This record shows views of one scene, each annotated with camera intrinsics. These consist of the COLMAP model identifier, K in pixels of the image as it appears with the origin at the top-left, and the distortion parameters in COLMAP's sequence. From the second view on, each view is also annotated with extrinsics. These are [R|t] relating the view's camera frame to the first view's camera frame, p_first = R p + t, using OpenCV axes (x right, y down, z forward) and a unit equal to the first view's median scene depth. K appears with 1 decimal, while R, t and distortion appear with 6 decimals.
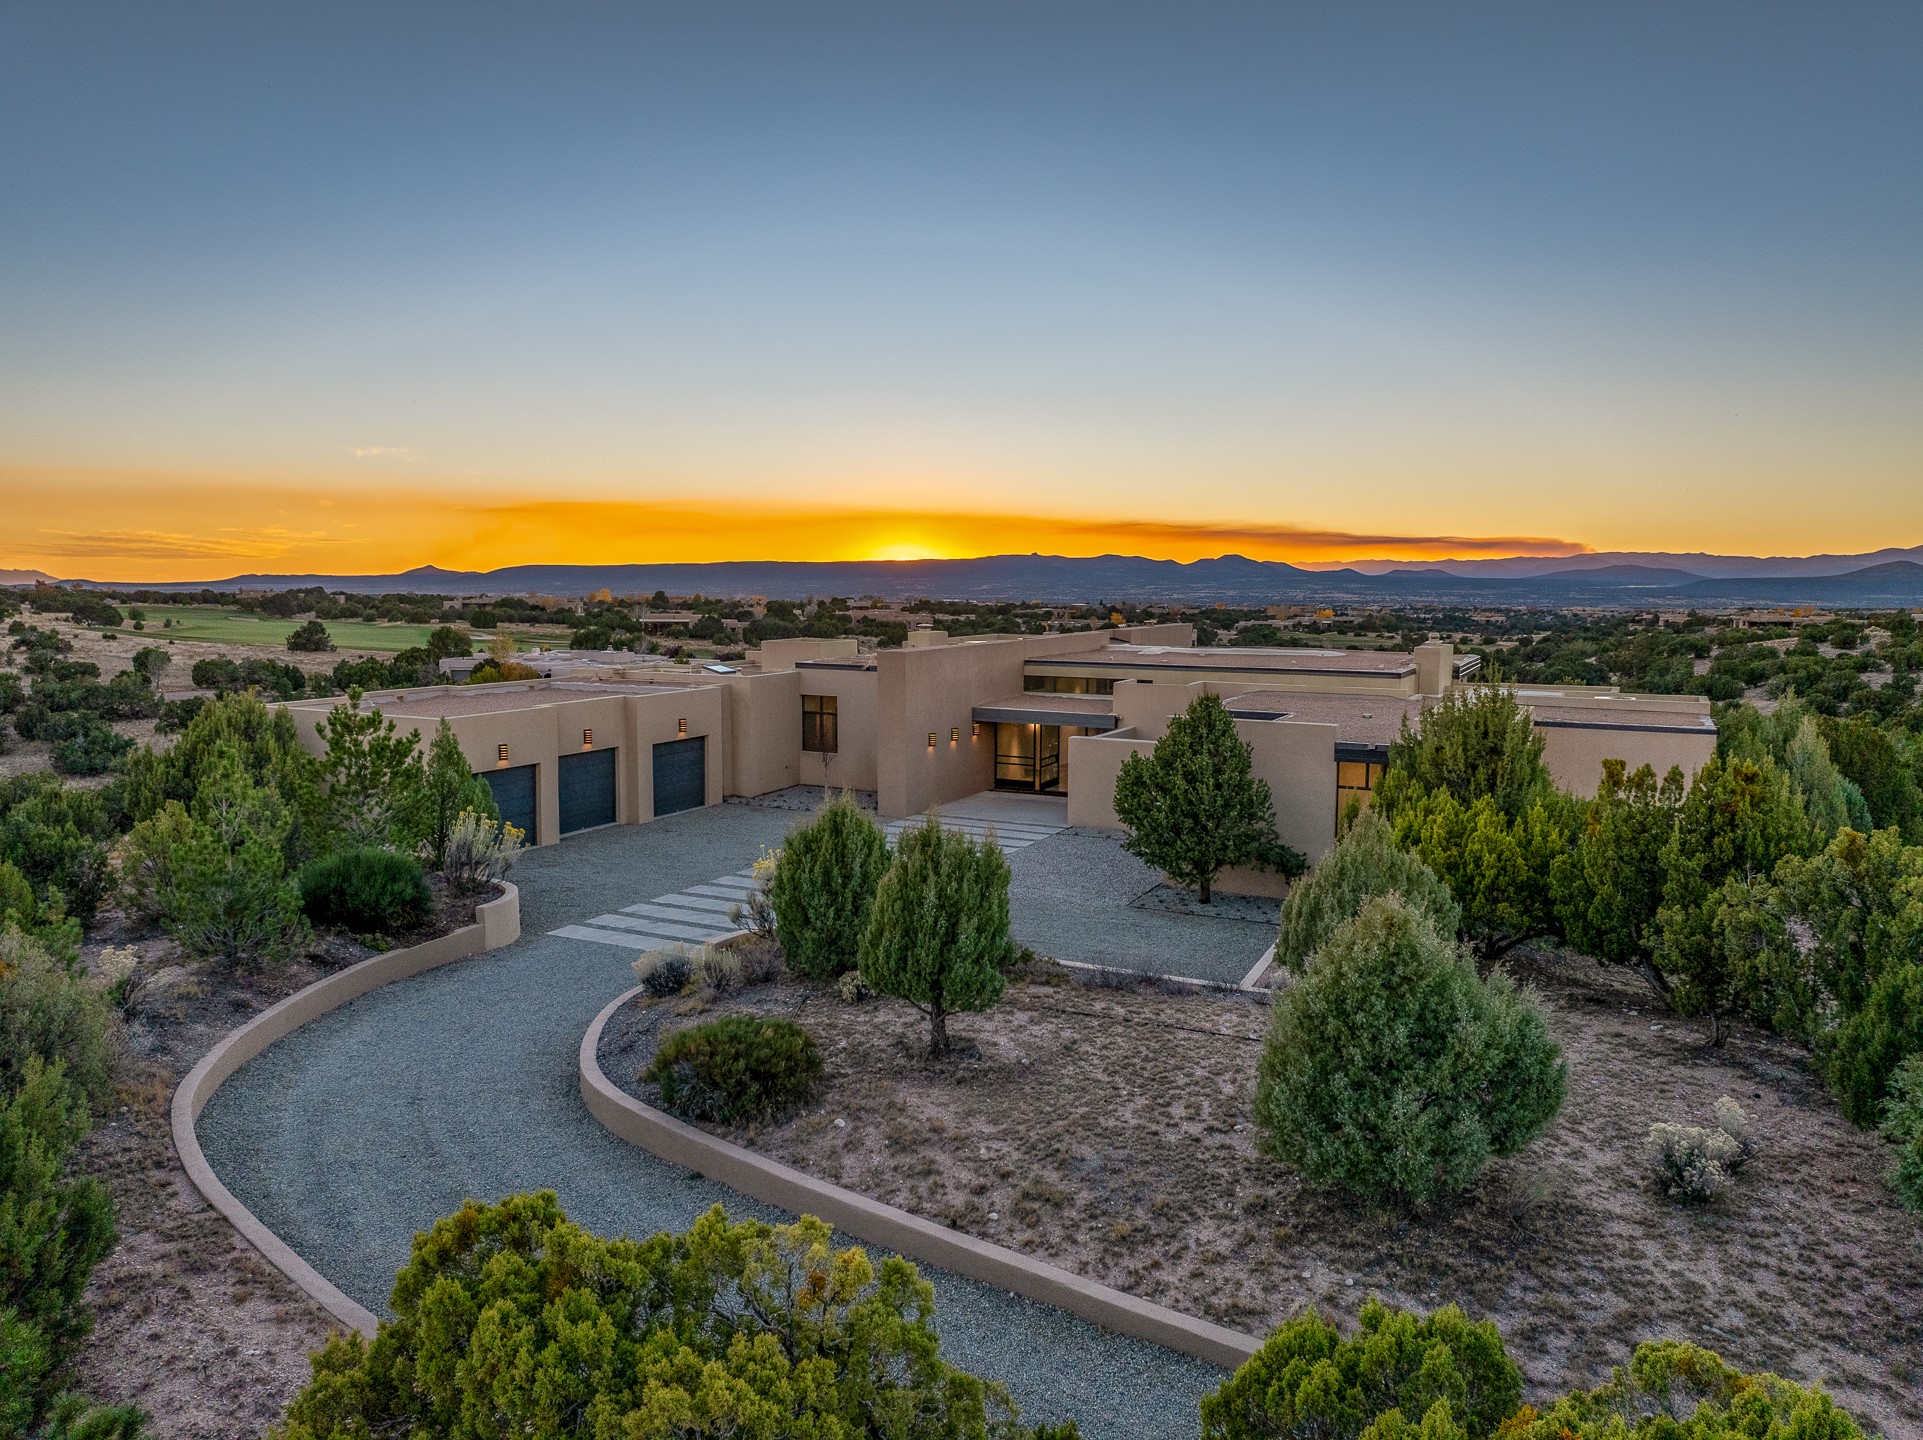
lens RADIAL K [[1360.3, 0, 971.1], [0, 1360.3, 713.4], [0, 0, 1]] dist [-0.033130, -0.010334]
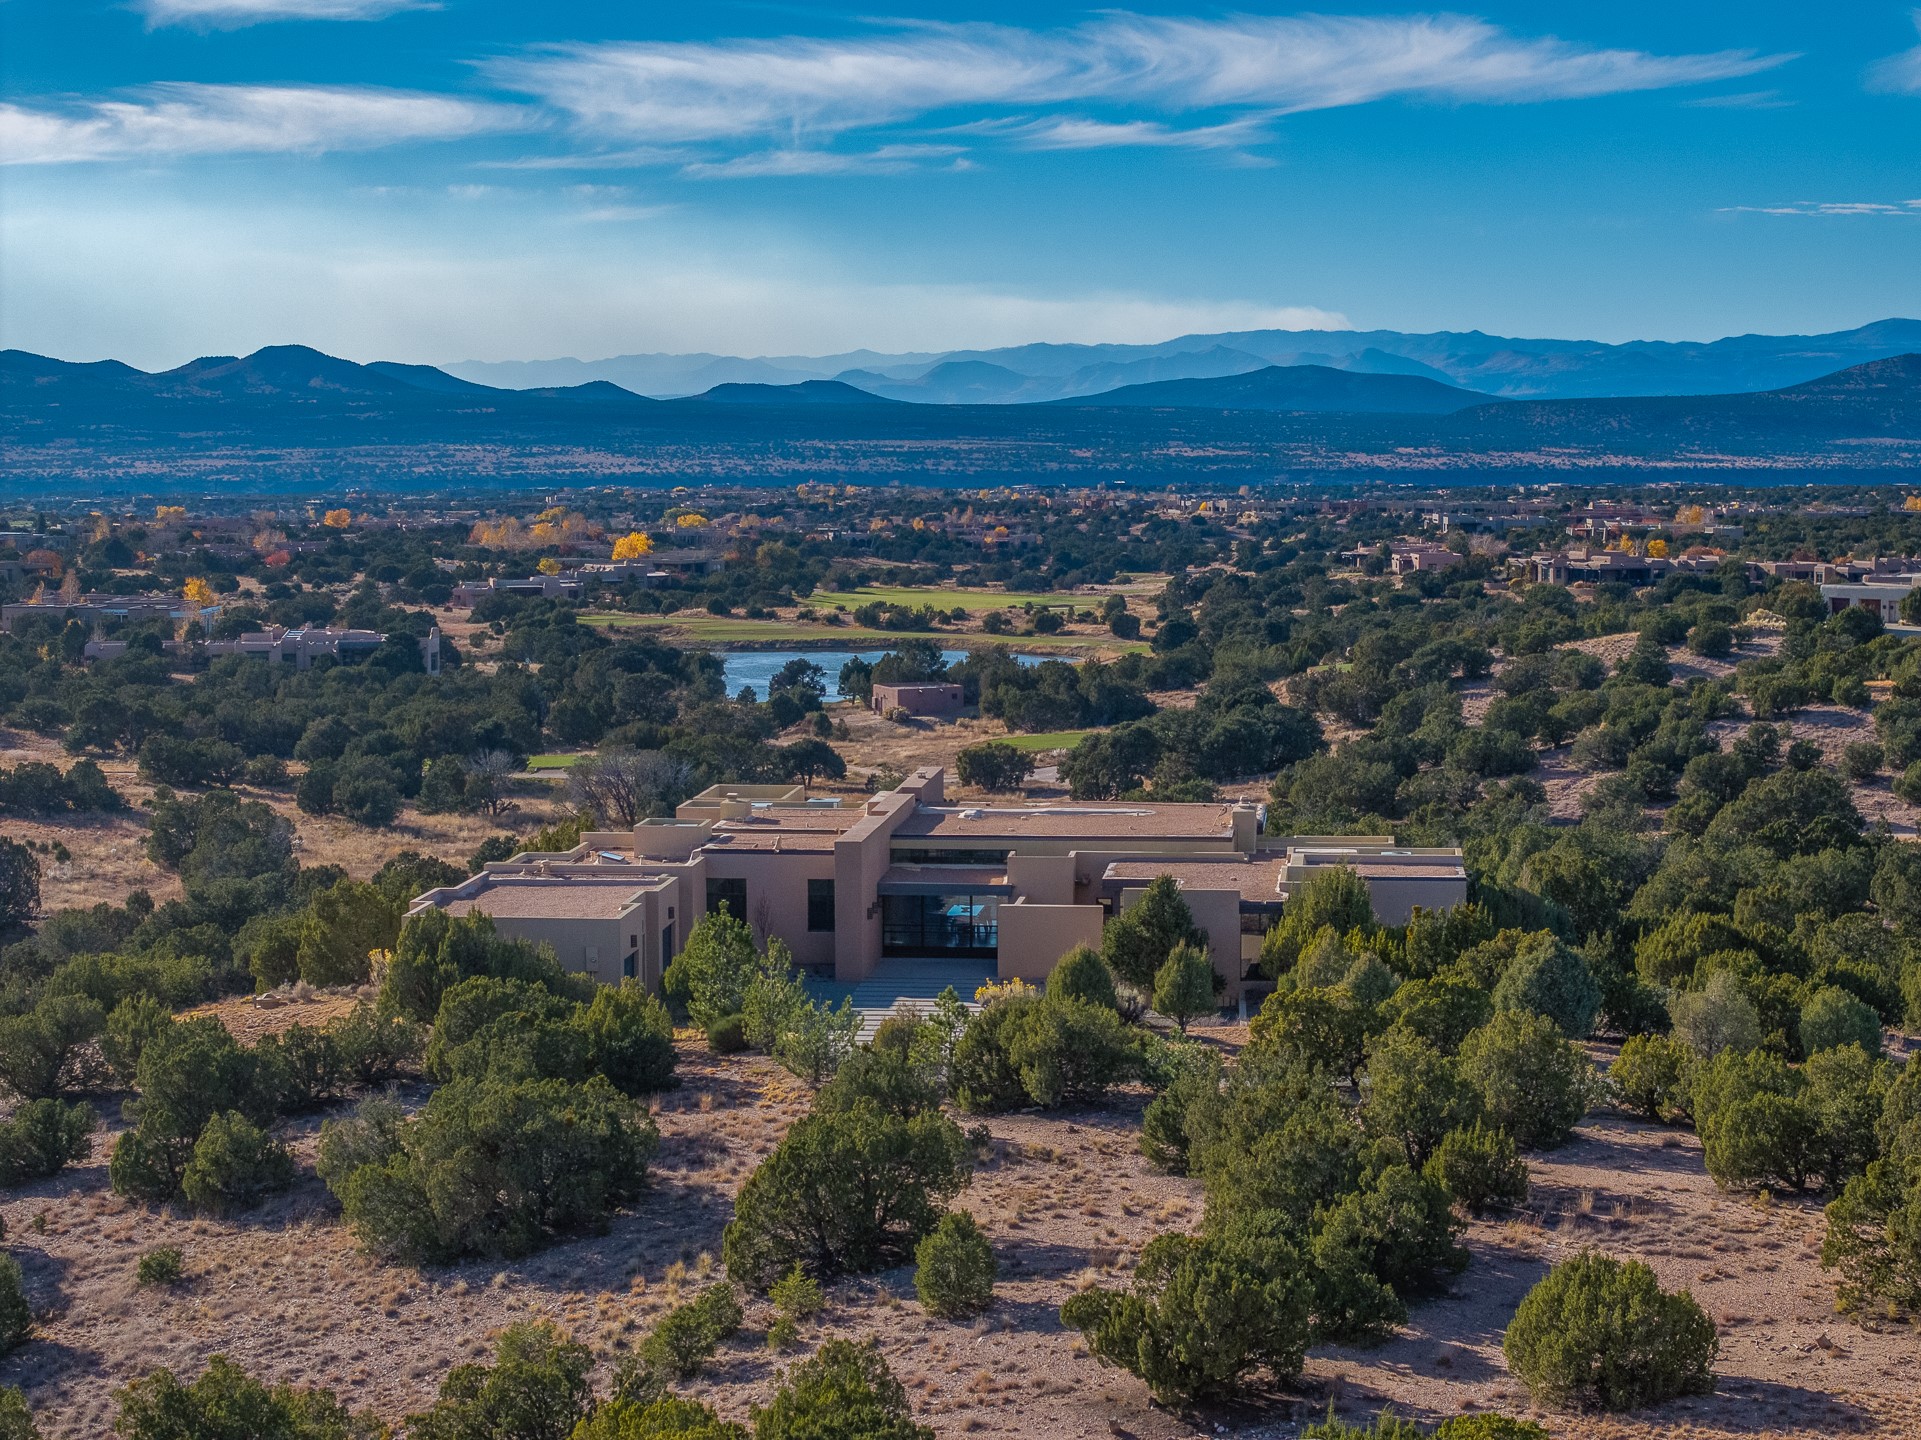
lens RADIAL K [[3895.3, 0, 958.9], [0, 3895.3, 721.2], [0, 0, 1]] dist [-0.118059, 0.000000]
pose [[0.934791, -0.034727, 0.353498, -1.763430], [0.041012, 0.999106, -0.010303, -0.168330], [-0.352824, 0.024129, 0.935379, -3.355127]]
